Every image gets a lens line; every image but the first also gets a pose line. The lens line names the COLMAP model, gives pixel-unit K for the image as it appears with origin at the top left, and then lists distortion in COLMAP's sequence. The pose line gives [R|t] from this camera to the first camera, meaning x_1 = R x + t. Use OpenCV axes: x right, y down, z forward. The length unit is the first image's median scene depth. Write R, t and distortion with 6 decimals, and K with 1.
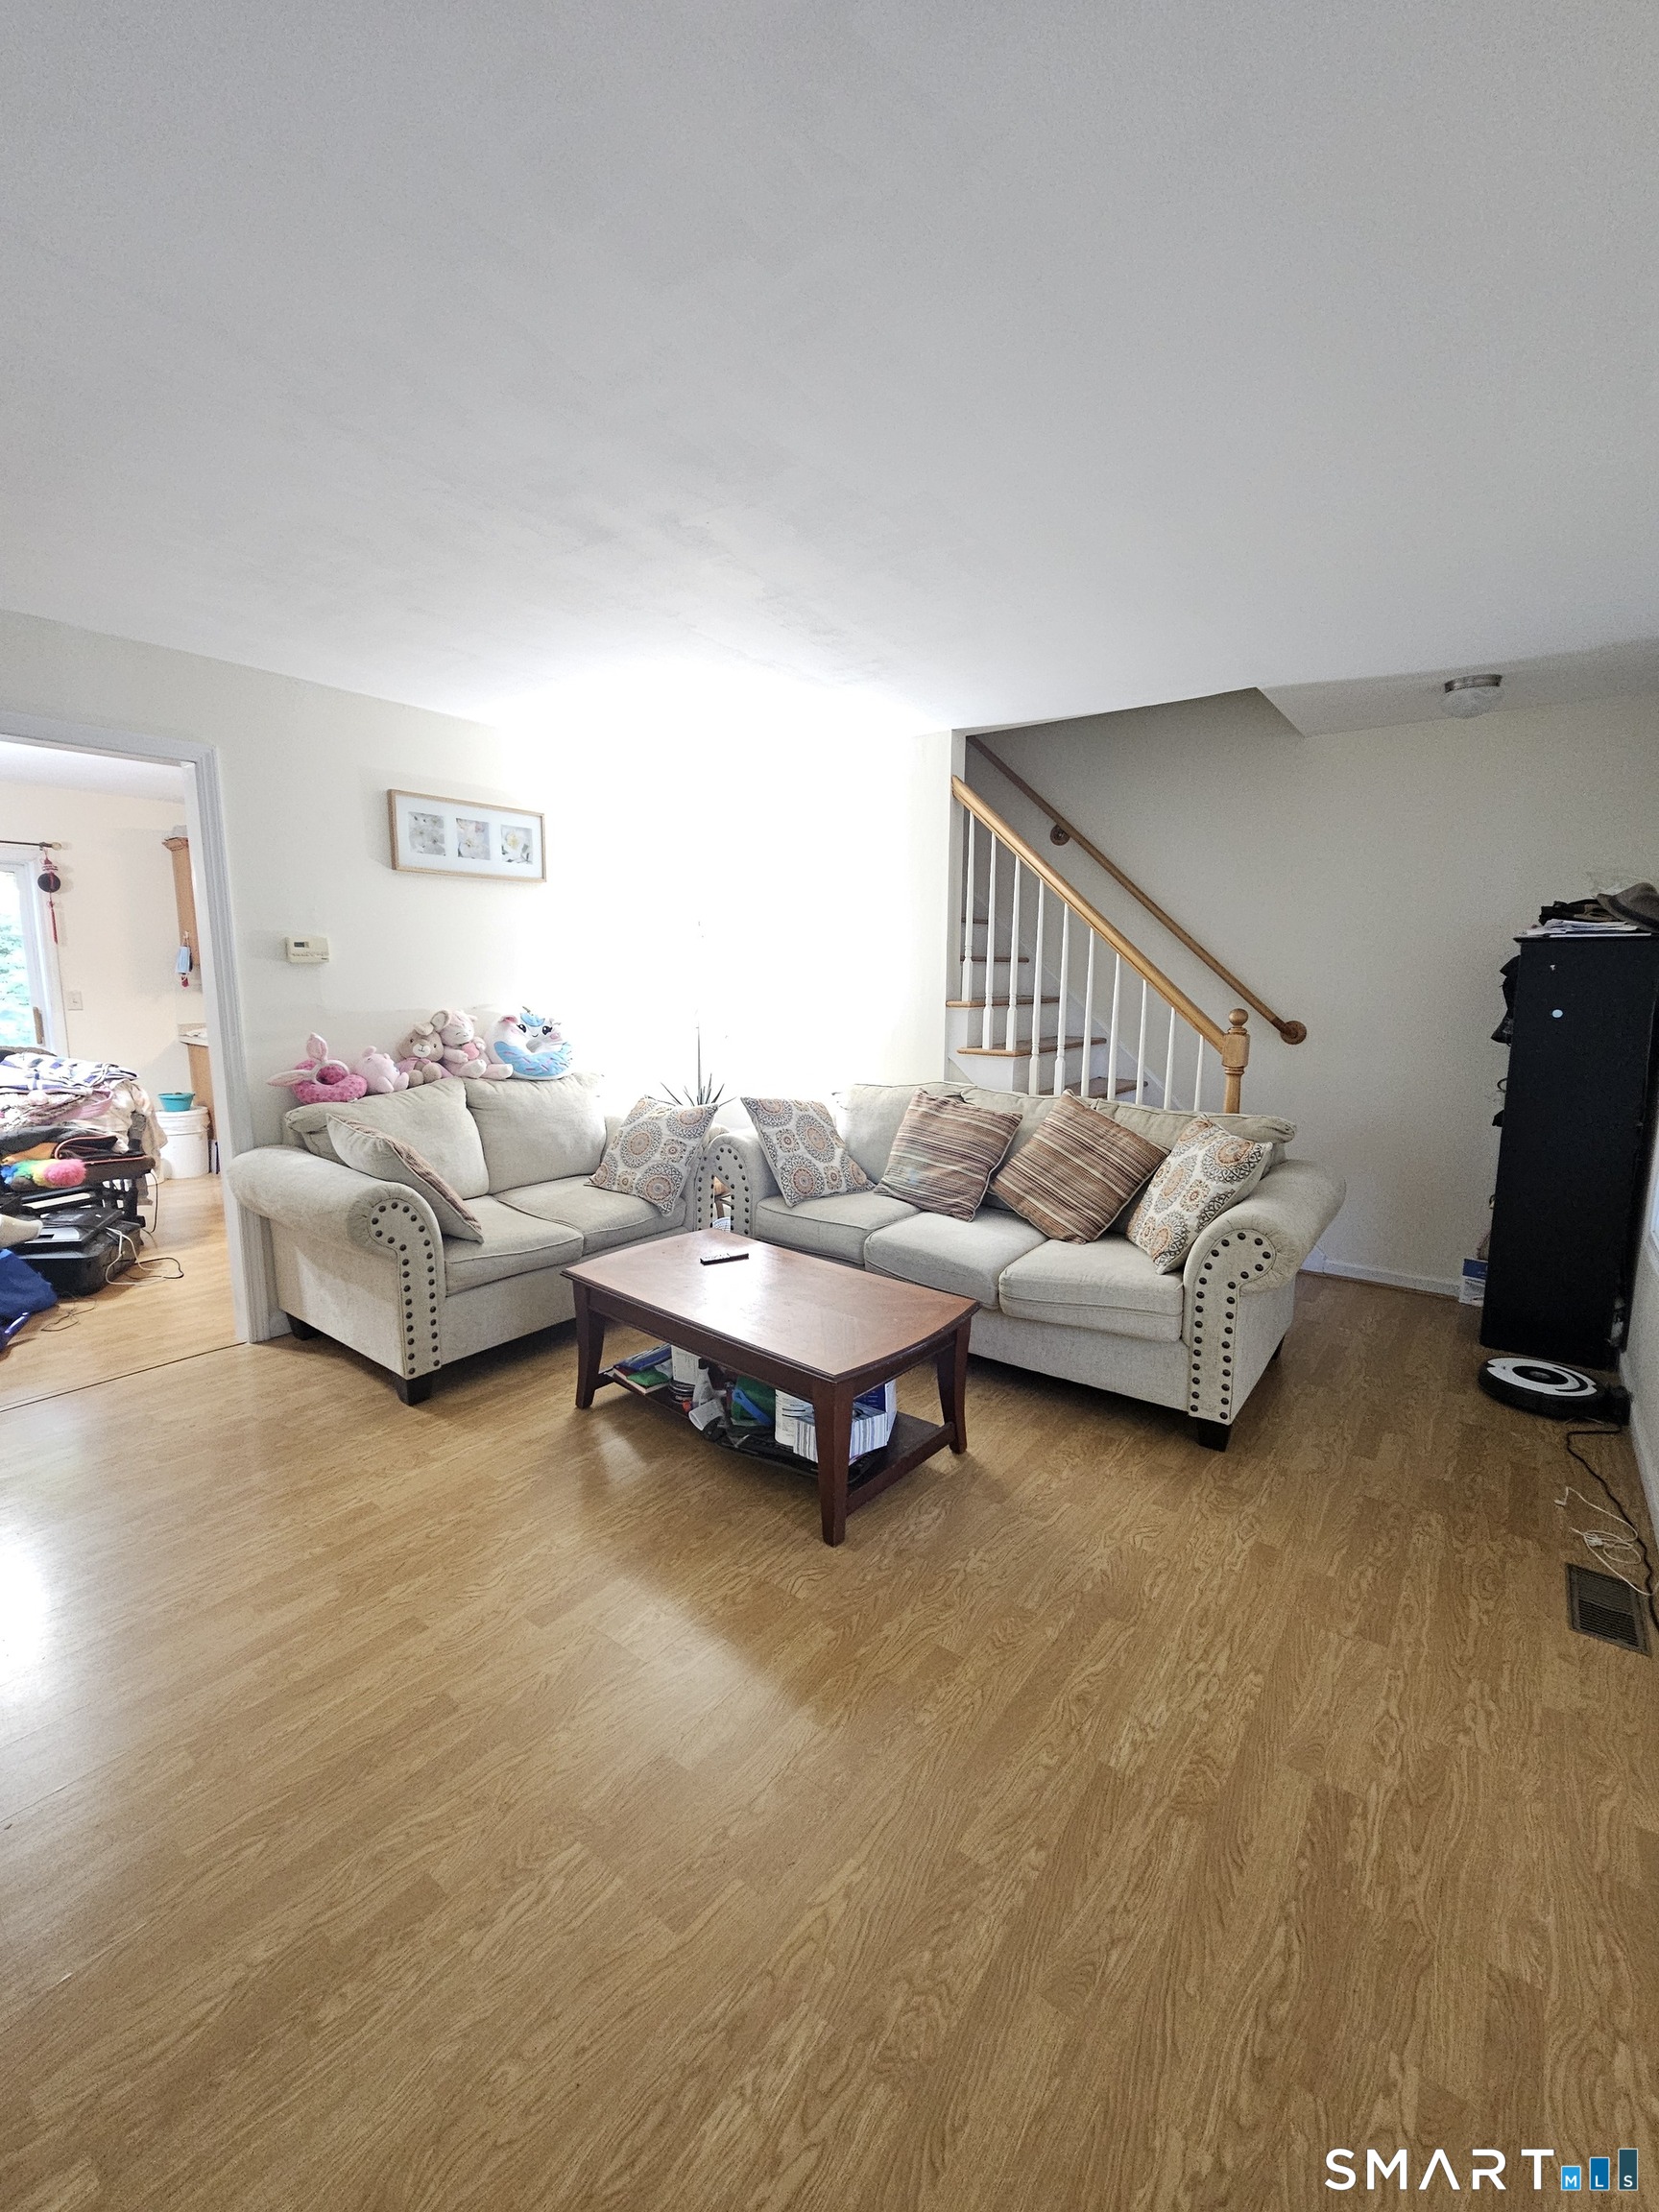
lens RADIAL K [[904.9, 0, 821.3], [0, 904.9, 1103.5], [0, 0, 1]] dist [-0.002214, -0.000369]
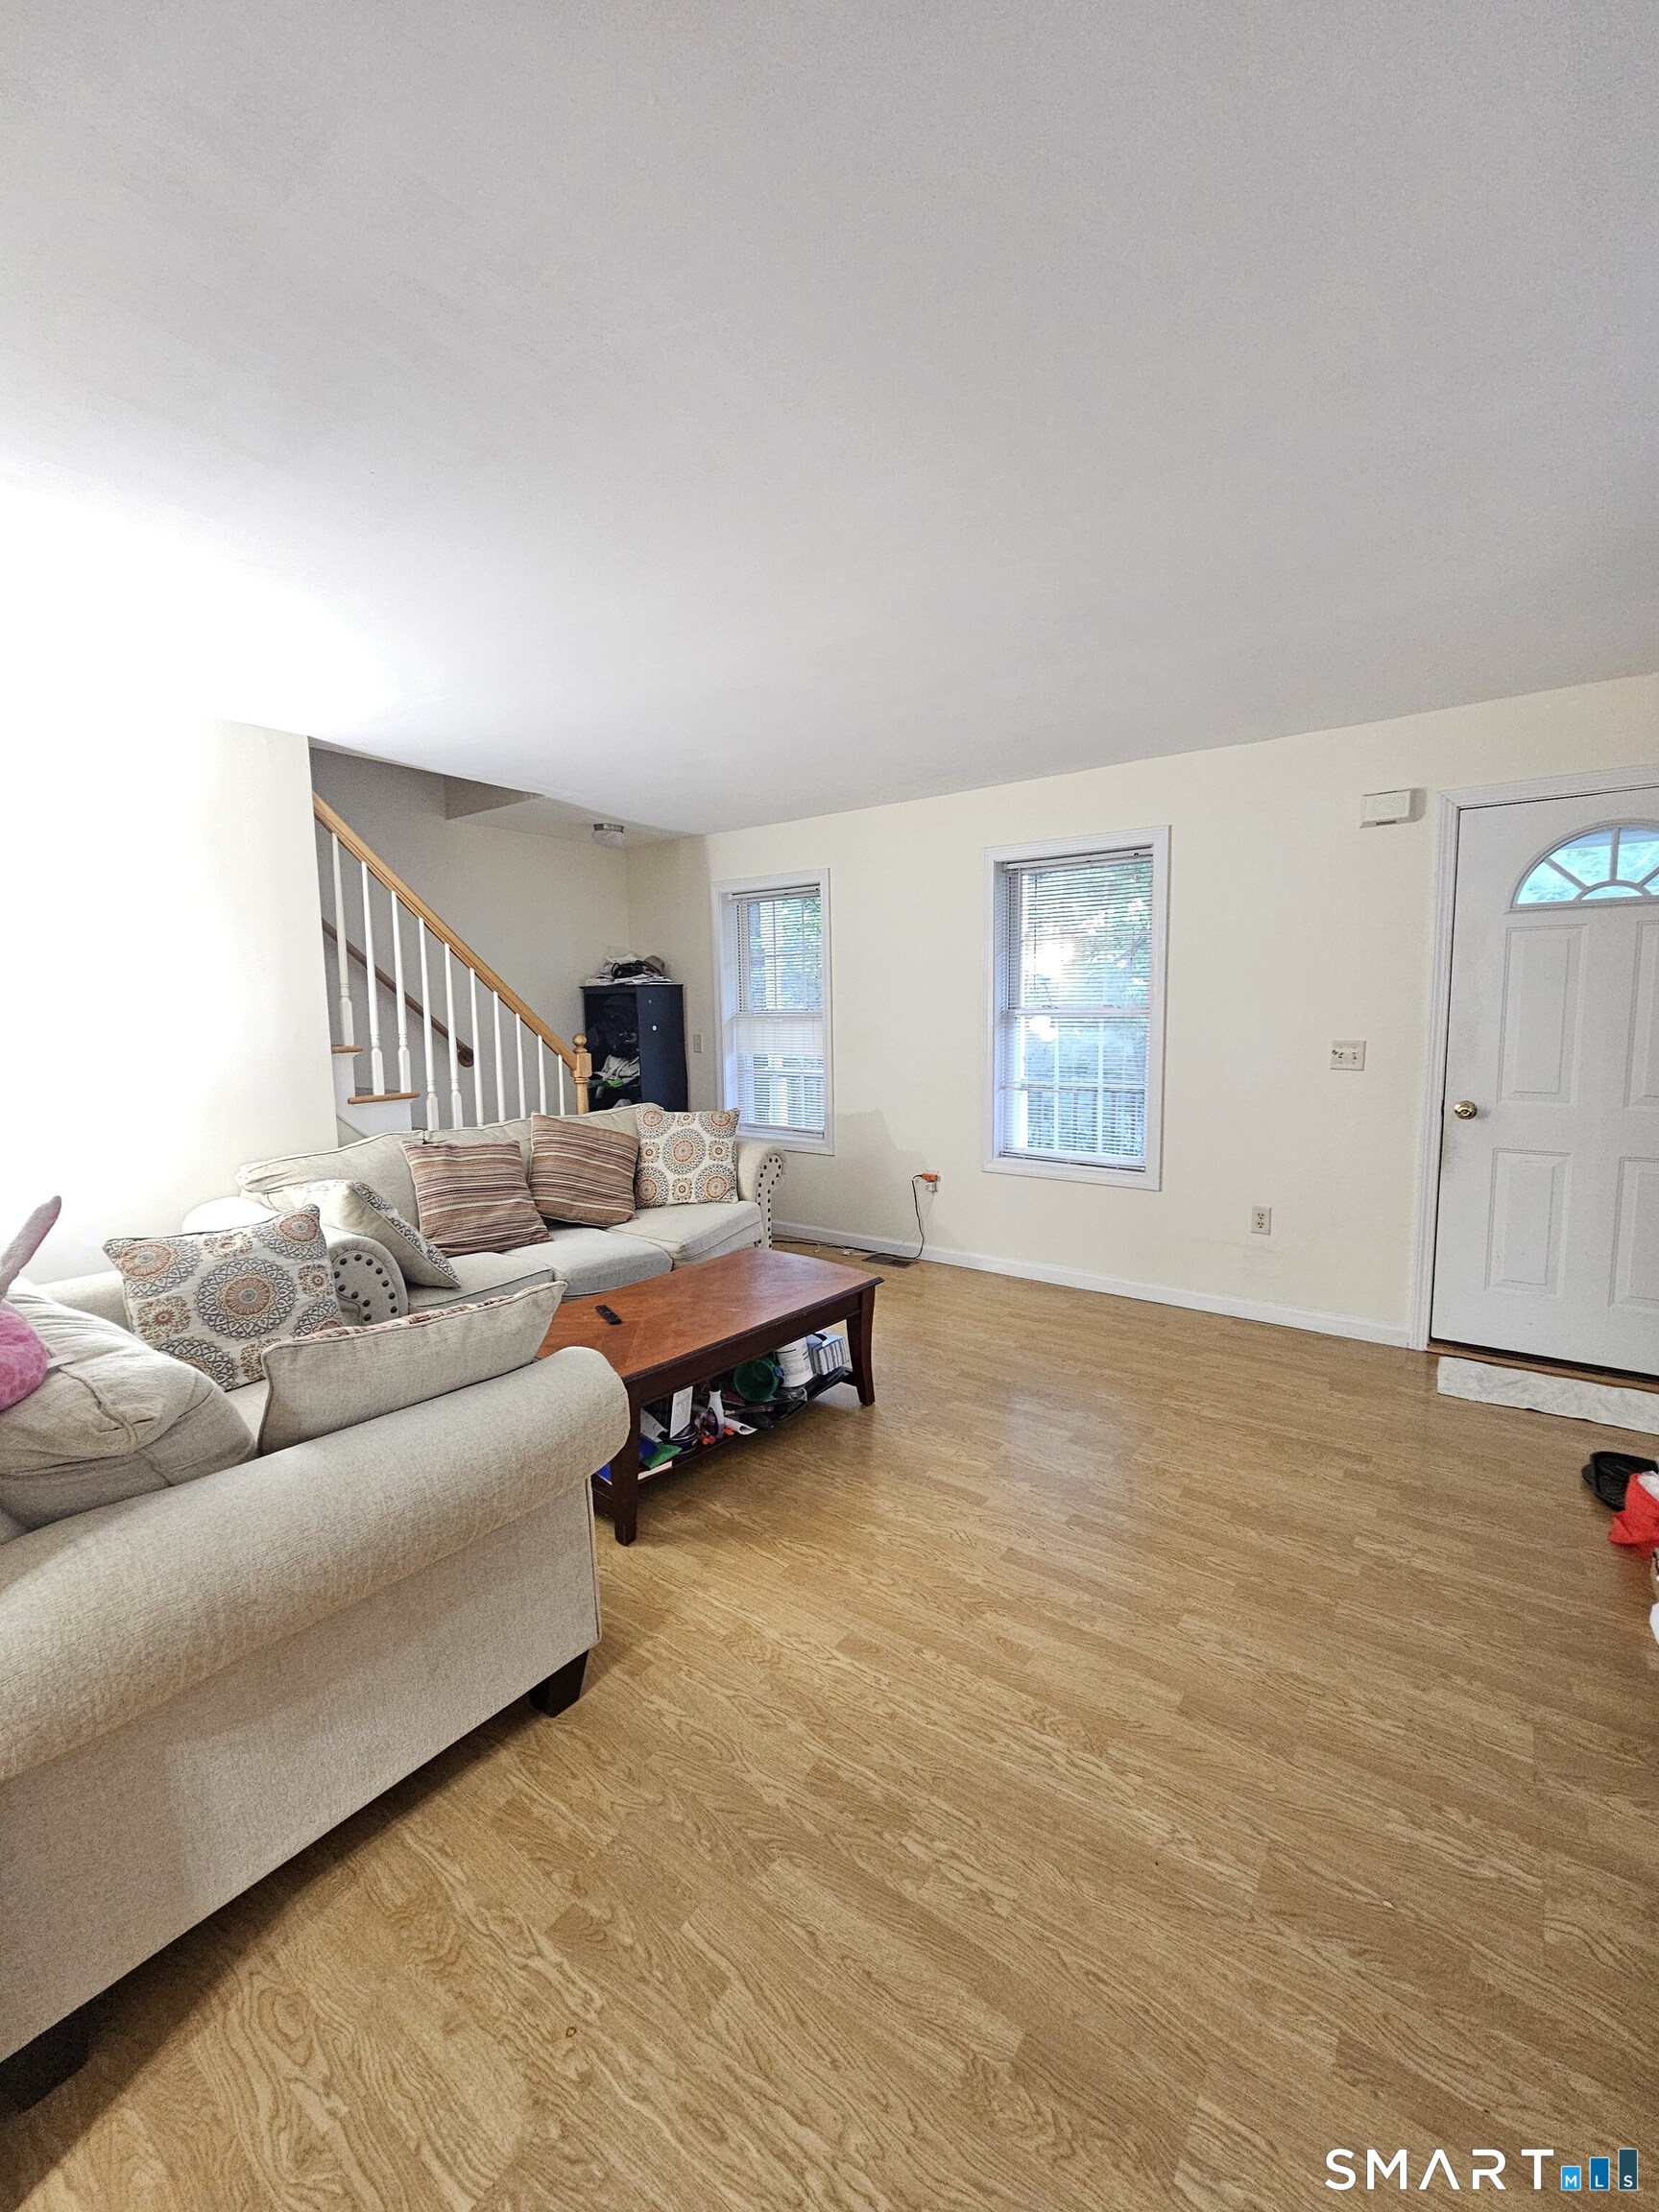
lens RADIAL K [[904.9, 0, 821.3], [0, 904.9, 1103.5], [0, 0, 1]] dist [-0.002214, -0.000369]
pose [[-0.013064, -0.117487, 0.992988, -1.172370], [0.163297, 0.979490, 0.118039, -0.136894], [-0.986491, 0.163694, 0.006389, 0.860379]]
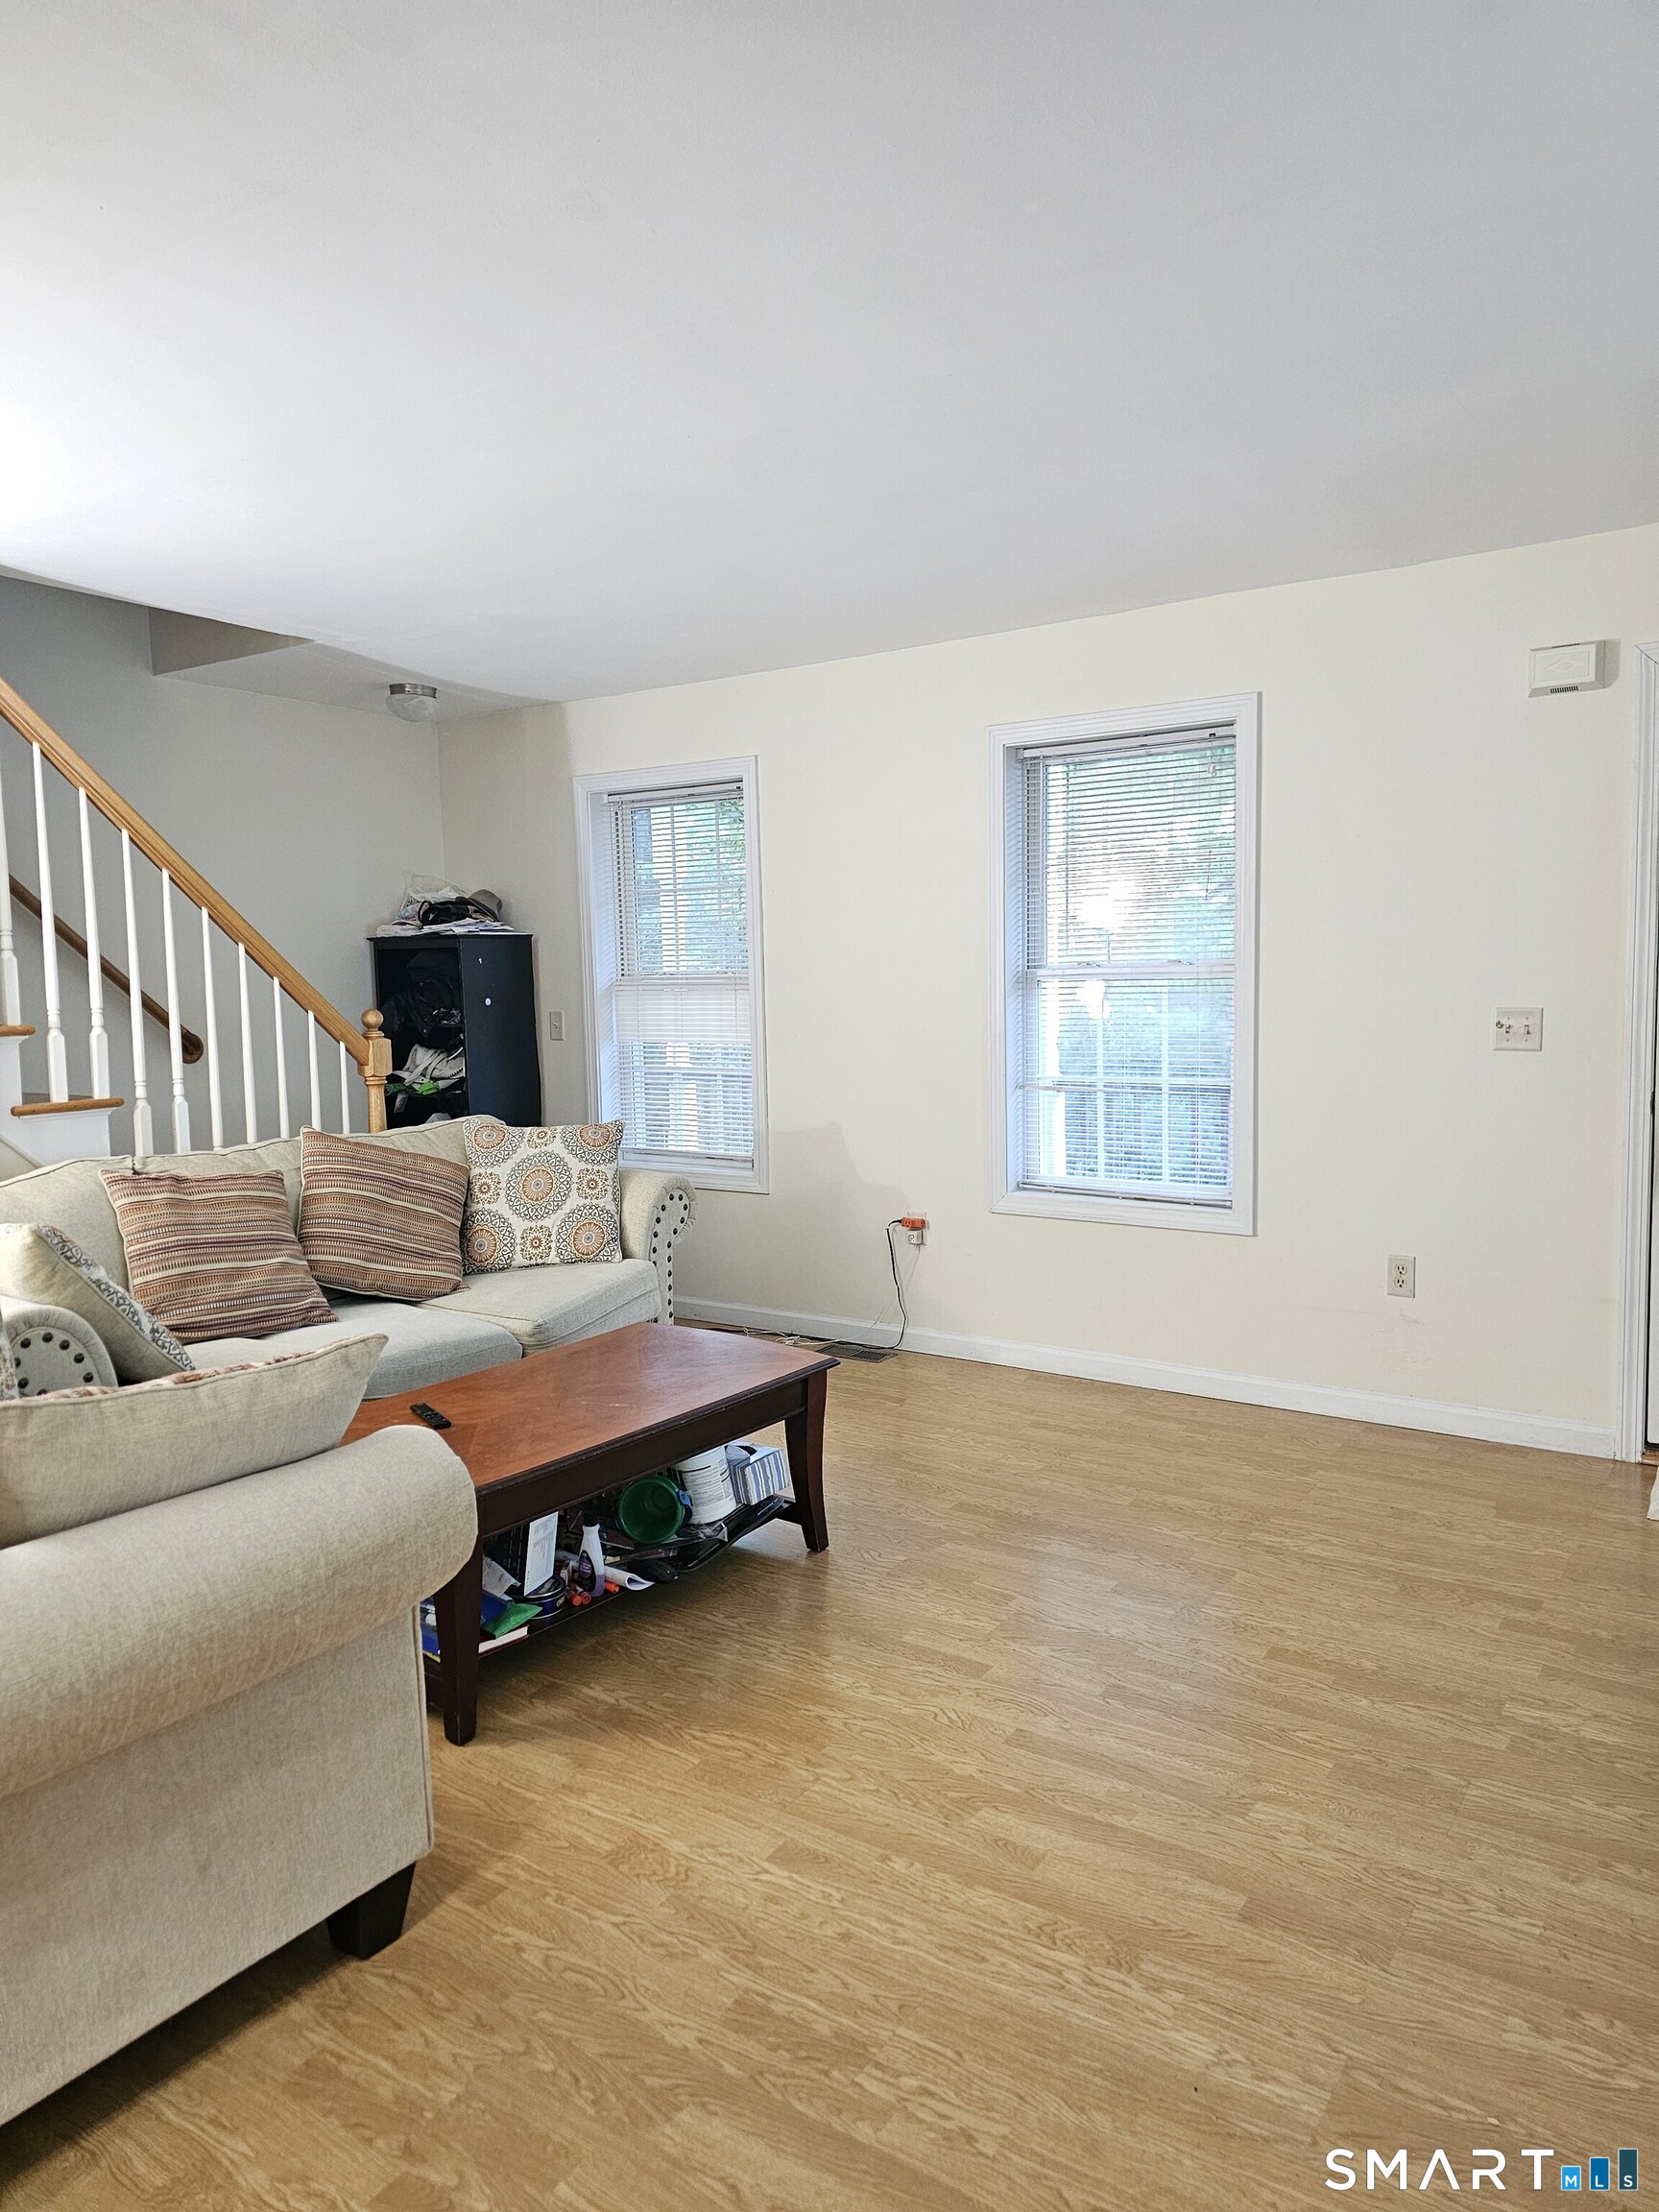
lens RADIAL K [[1482.1, 0, 826.1], [0, 1482.1, 1103.0], [0, 0, 1]] dist [0.060855, -0.043175]
pose [[-0.062670, -0.095984, 0.993408, -1.317229], [0.167677, 0.980204, 0.105286, -0.124361], [-0.983848, 0.173170, -0.045335, 0.856744]]
